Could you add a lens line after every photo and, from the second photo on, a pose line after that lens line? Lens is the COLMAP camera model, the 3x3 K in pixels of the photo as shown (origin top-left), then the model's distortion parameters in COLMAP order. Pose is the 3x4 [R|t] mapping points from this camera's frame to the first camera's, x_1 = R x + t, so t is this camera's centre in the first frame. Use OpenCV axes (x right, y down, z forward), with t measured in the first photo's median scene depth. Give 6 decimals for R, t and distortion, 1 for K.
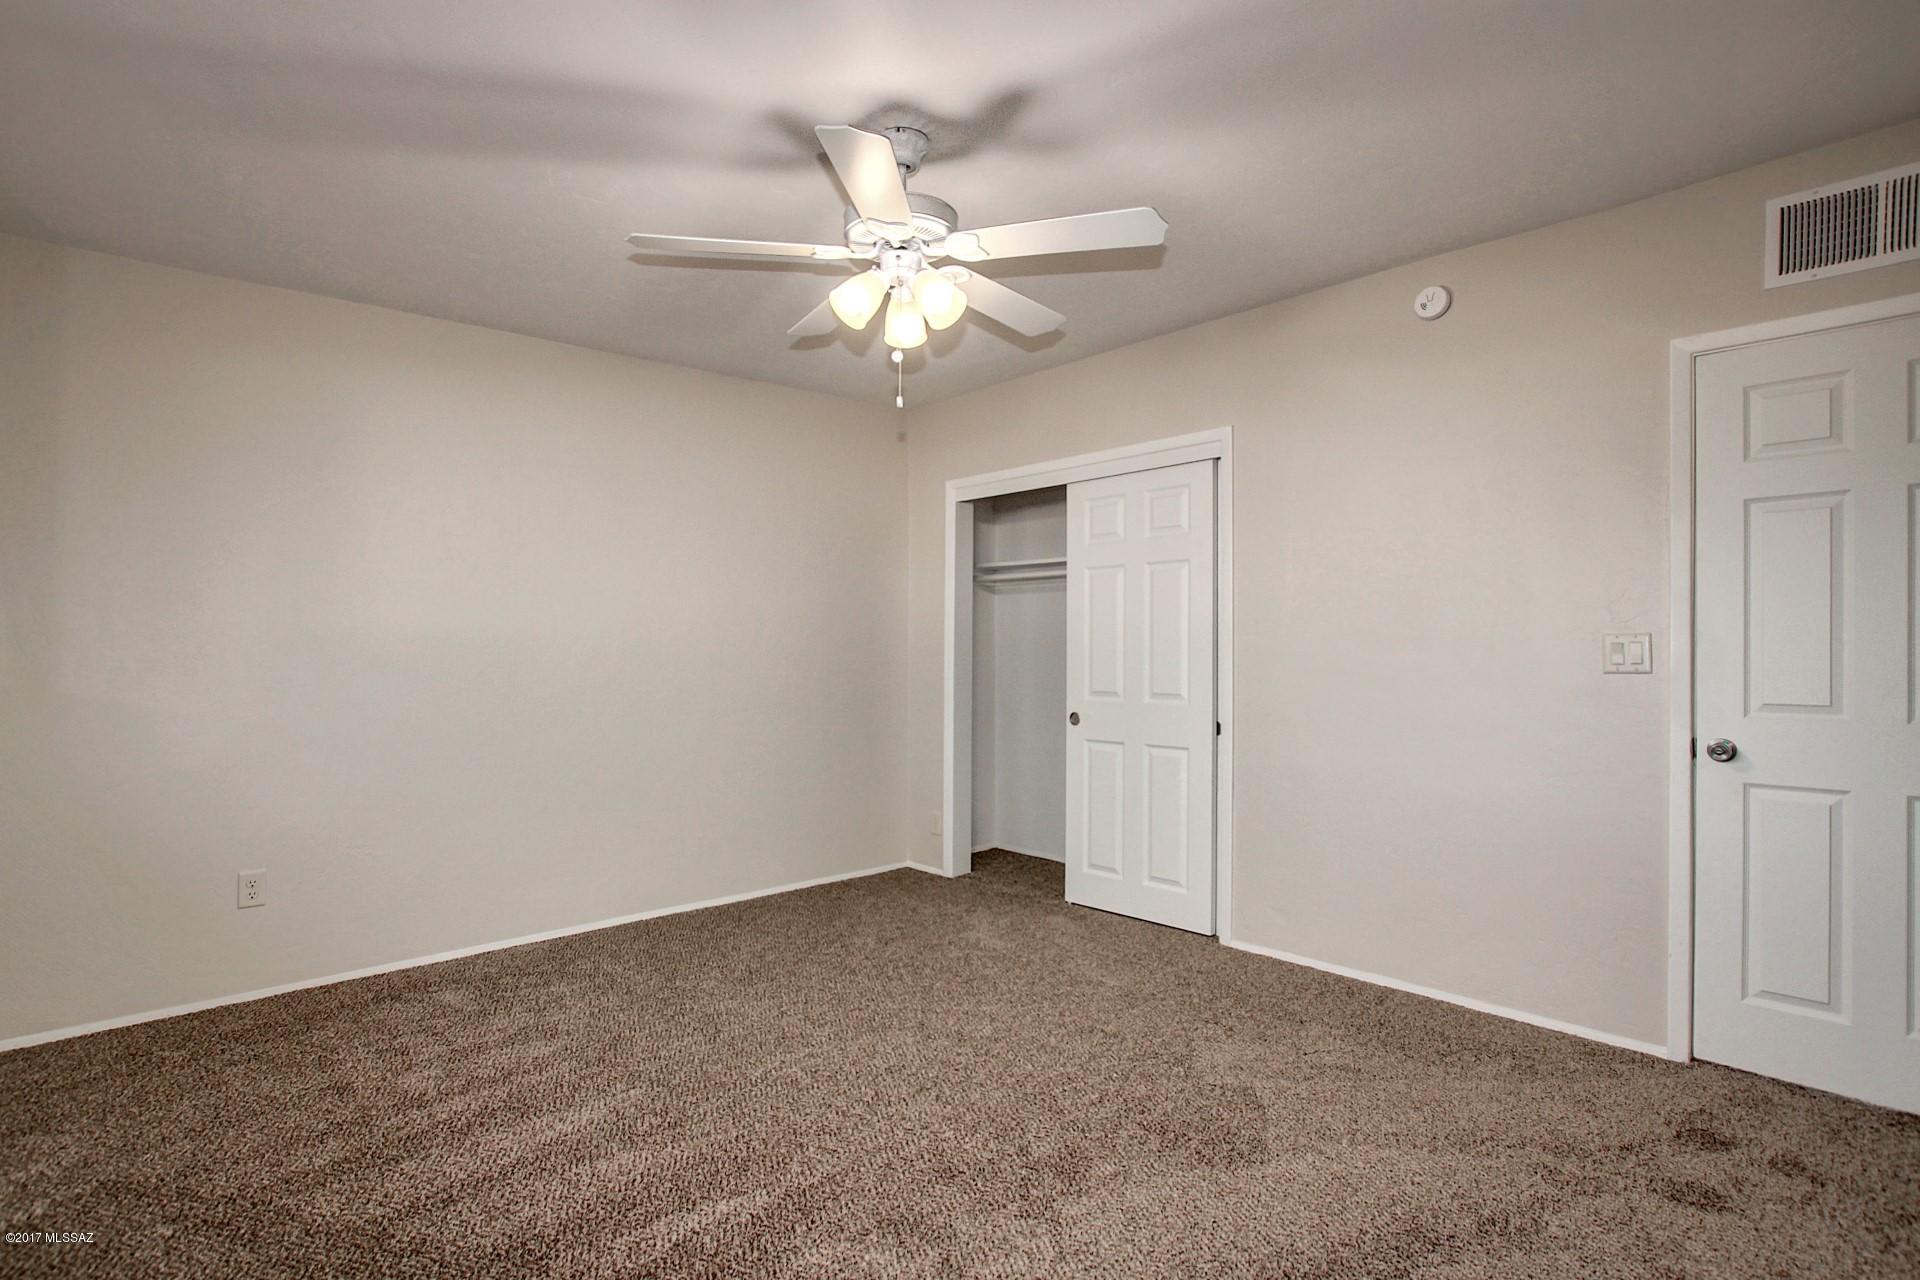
lens RADIAL K [[961.4, 0, 960.6], [0, 961.4, 648.2], [0, 0, 1]] dist [-0.003985, 0.000306]
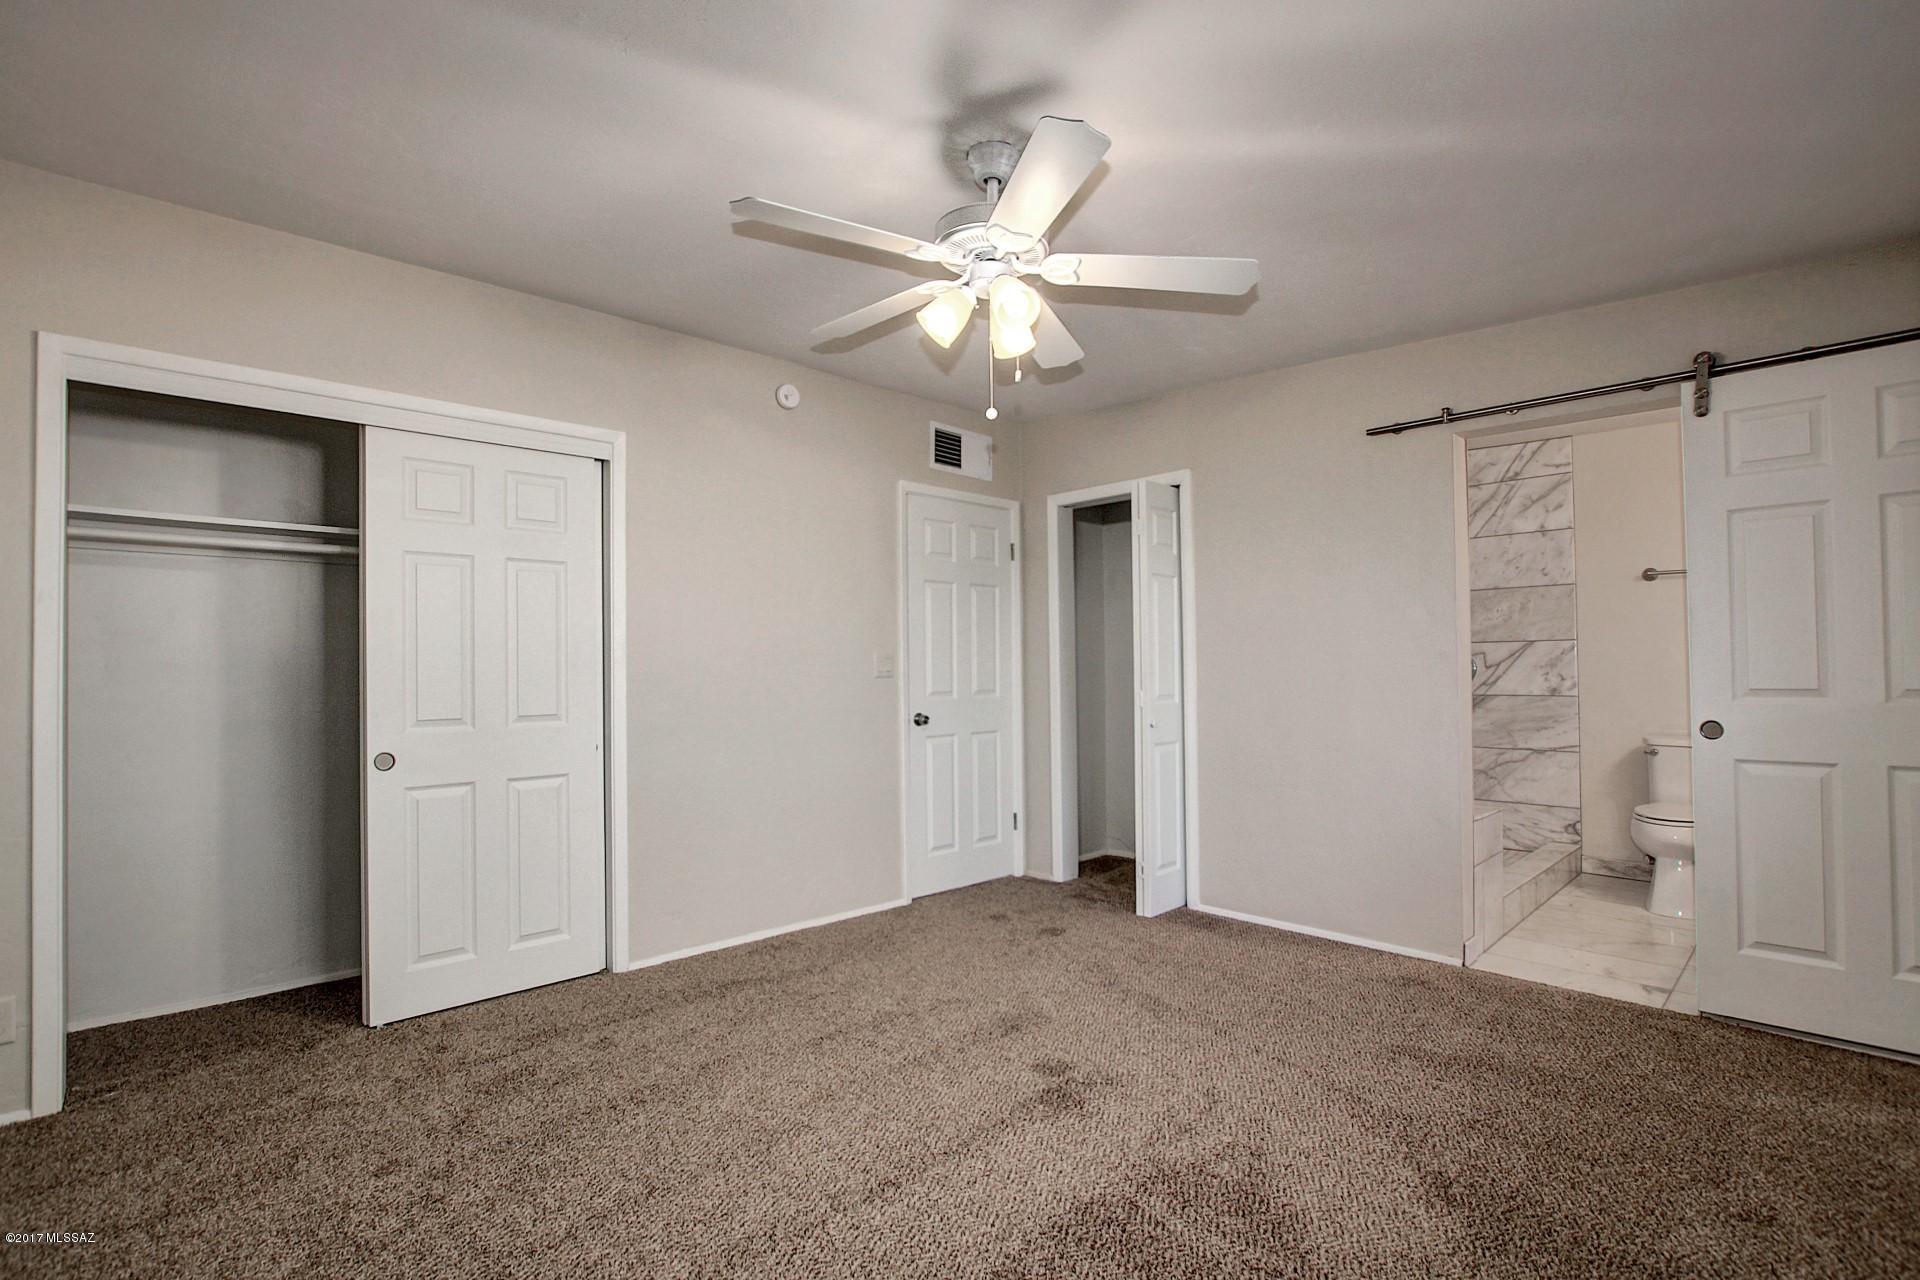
lens RADIAL K [[961.4, 0, 960.6], [0, 961.4, 648.2], [0, 0, 1]] dist [-0.003985, 0.000306]
pose [[-0.038639, 0.019315, 0.999067, -0.743277], [0.004297, 0.999807, -0.019163, 0.007233], [-0.999244, 0.003553, -0.038715, 0.744561]]
